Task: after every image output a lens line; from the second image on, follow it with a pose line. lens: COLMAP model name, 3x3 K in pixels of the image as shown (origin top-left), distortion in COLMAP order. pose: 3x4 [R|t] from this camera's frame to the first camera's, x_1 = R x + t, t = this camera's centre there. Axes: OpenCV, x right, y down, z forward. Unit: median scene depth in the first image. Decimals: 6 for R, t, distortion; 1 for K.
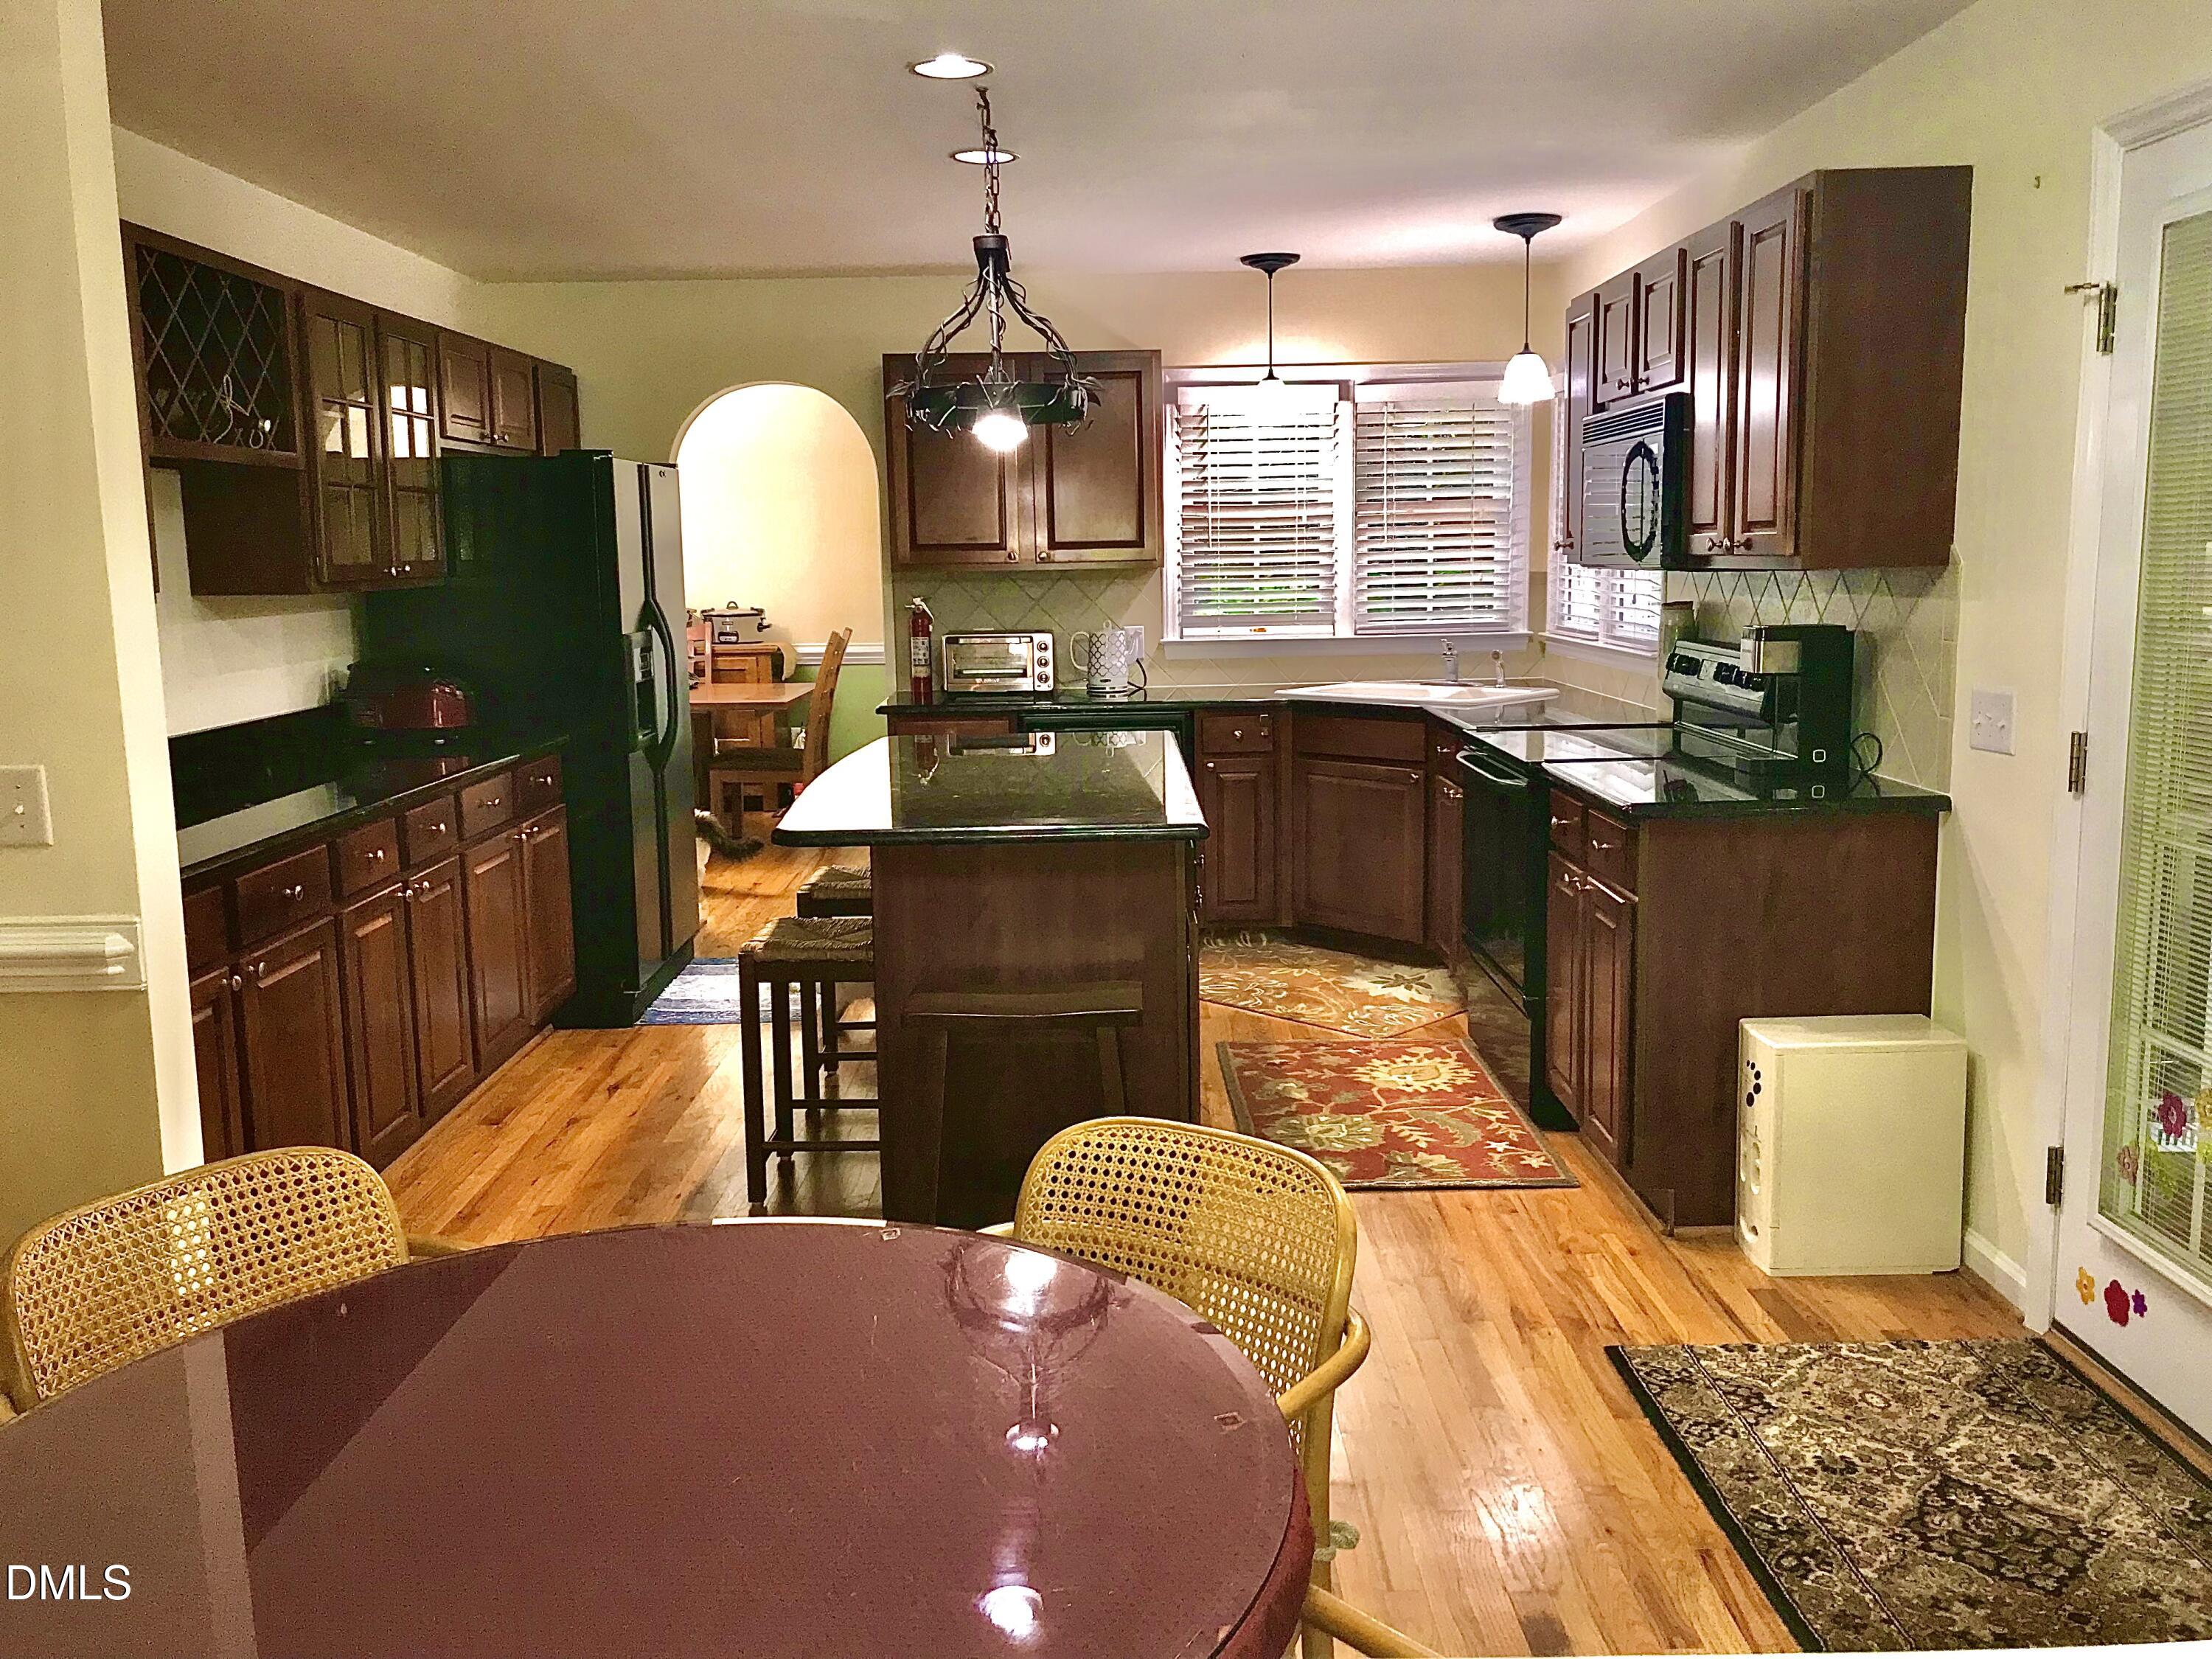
lens RADIAL K [[1780.0, 0, 1049.4], [0, 1780.0, 822.7], [0, 0, 1]] dist [0.003449, -0.009392]
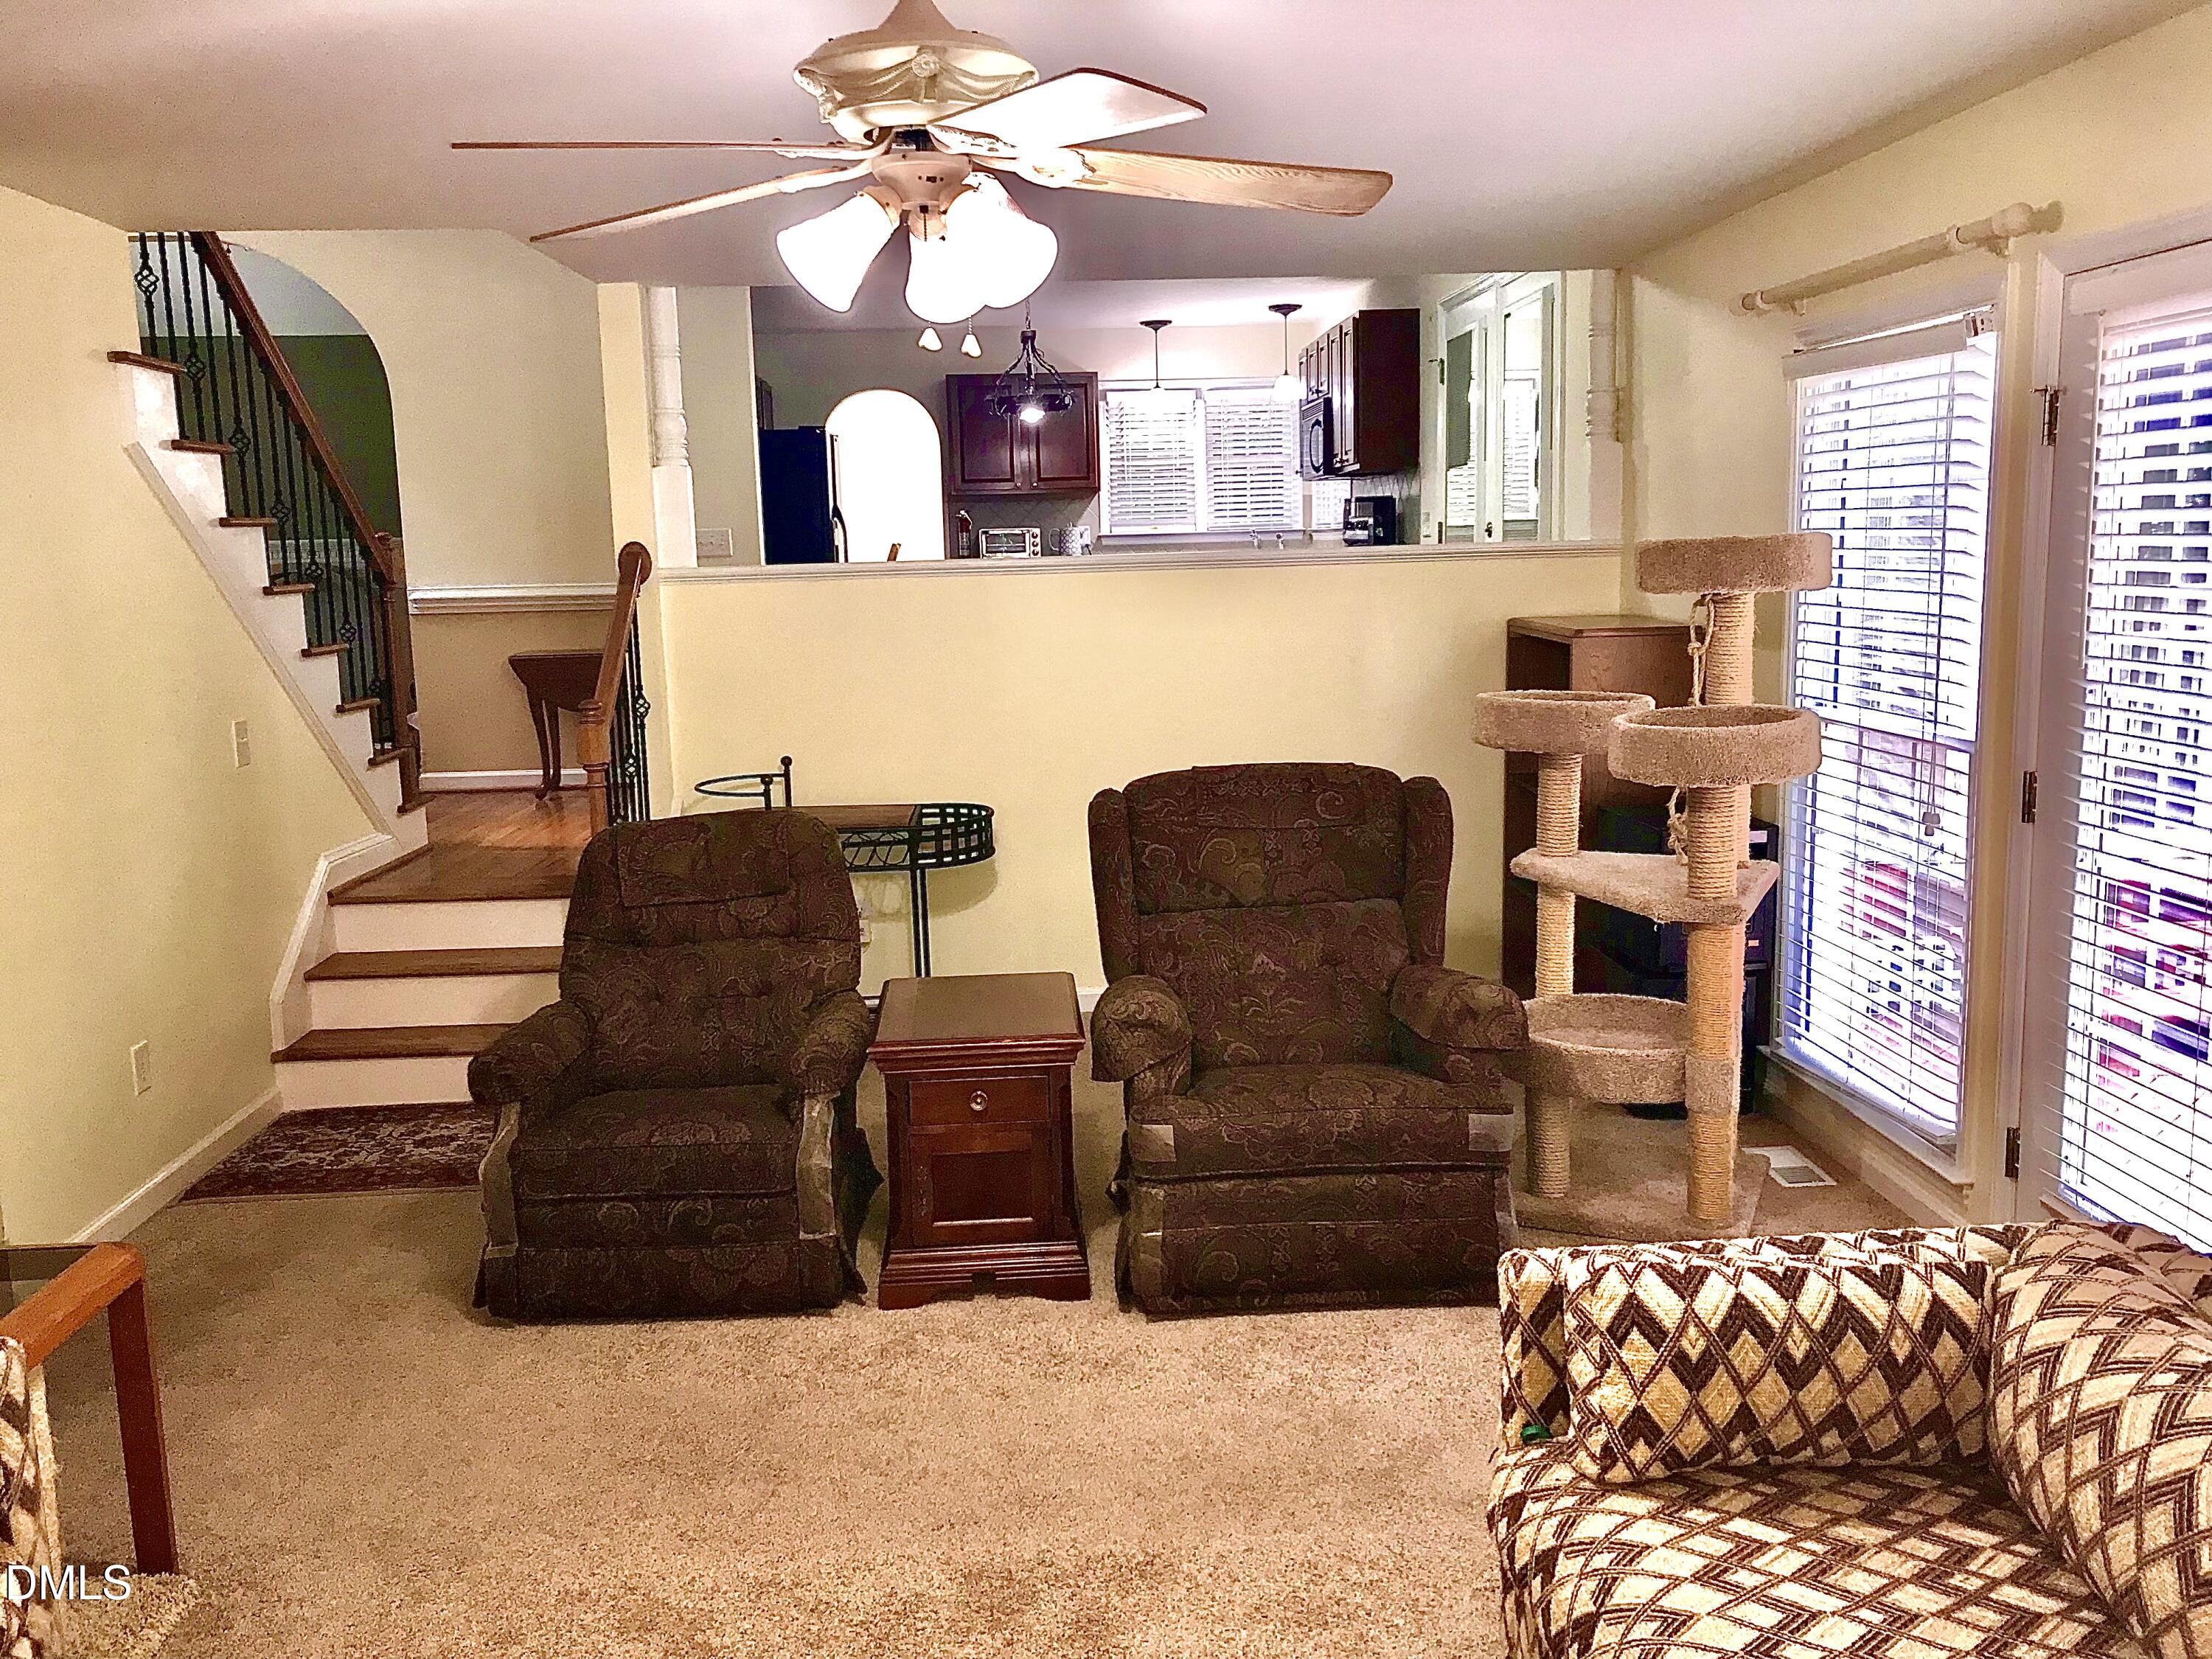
lens RADIAL K [[1780.0, 0, 1049.4], [0, 1780.0, 822.7], [0, 0, 1]] dist [0.003449, -0.009392]
pose [[0.999085, -0.012593, 0.040872, -0.104458], [0.012479, 0.999917, 0.003055, 0.296543], [-0.040907, -0.002542, 0.999160, -1.282080]]
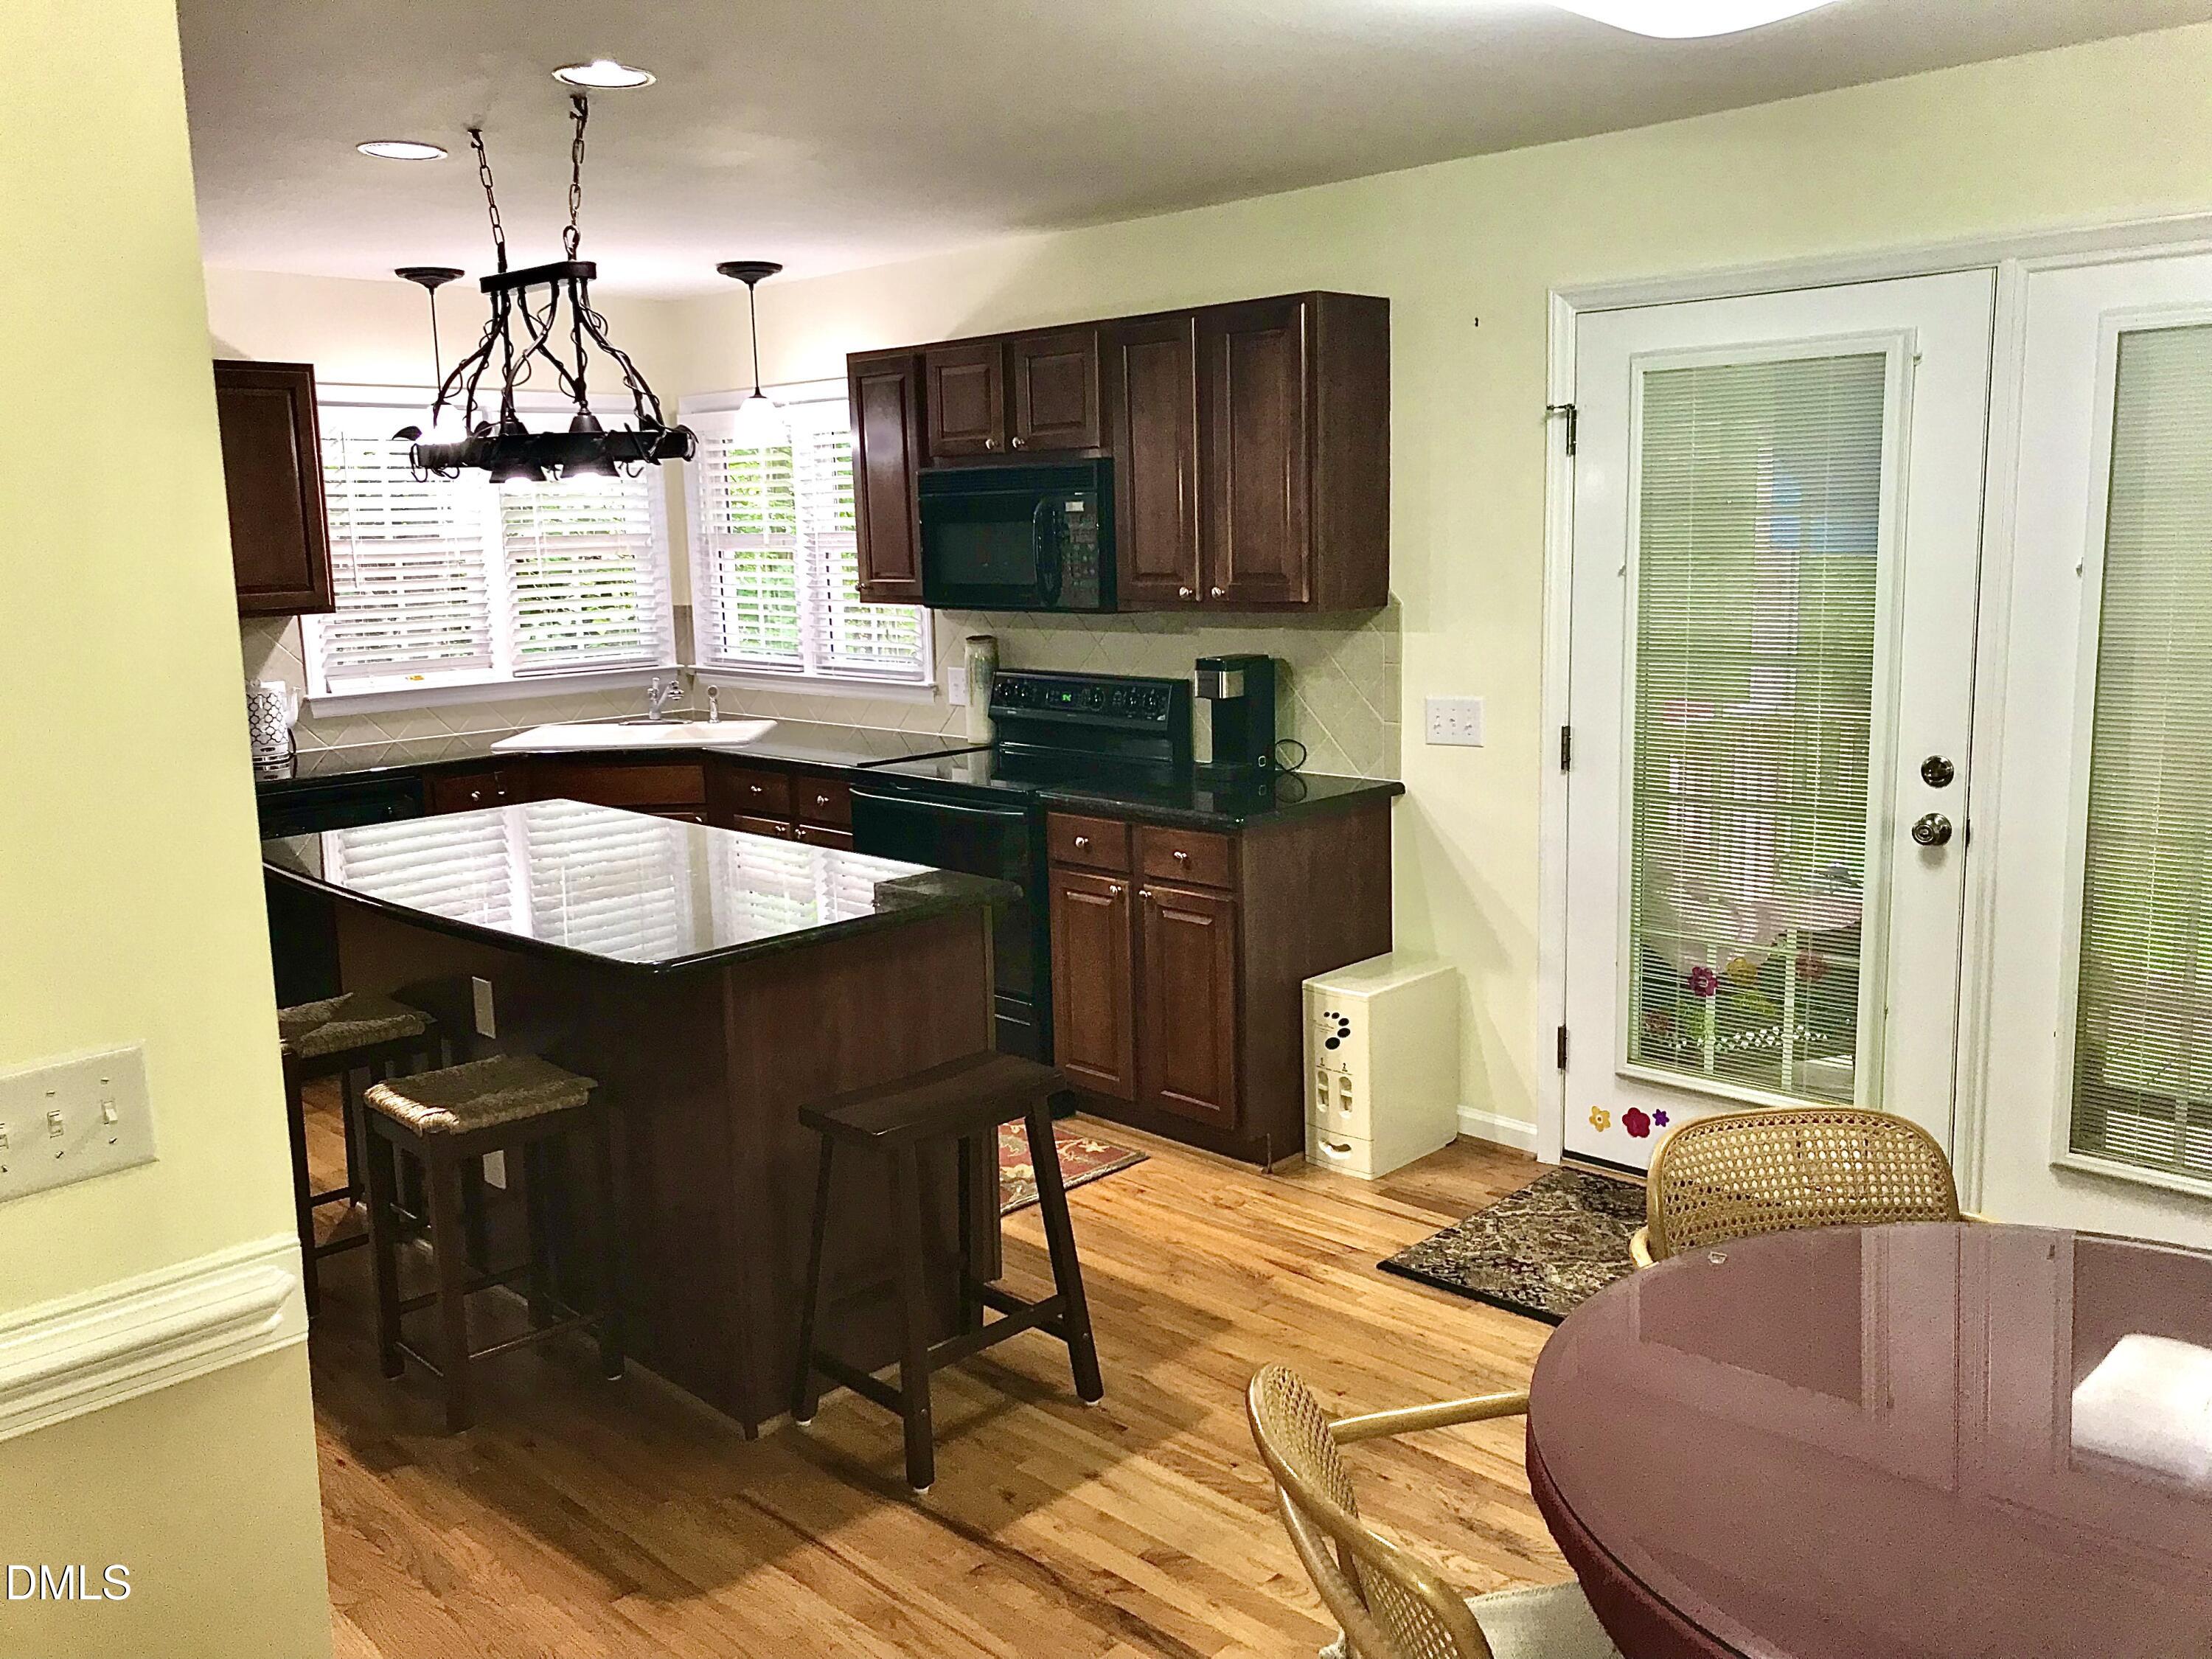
lens RADIAL K [[1780.0, 0, 1049.4], [0, 1780.0, 822.7], [0, 0, 1]] dist [0.003449, -0.009392]
pose [[0.686697, -0.112740, 0.718148, -0.526028], [0.116086, 0.992230, 0.044765, -0.063596], [-0.717615, 0.052627, 0.694449, 0.244951]]
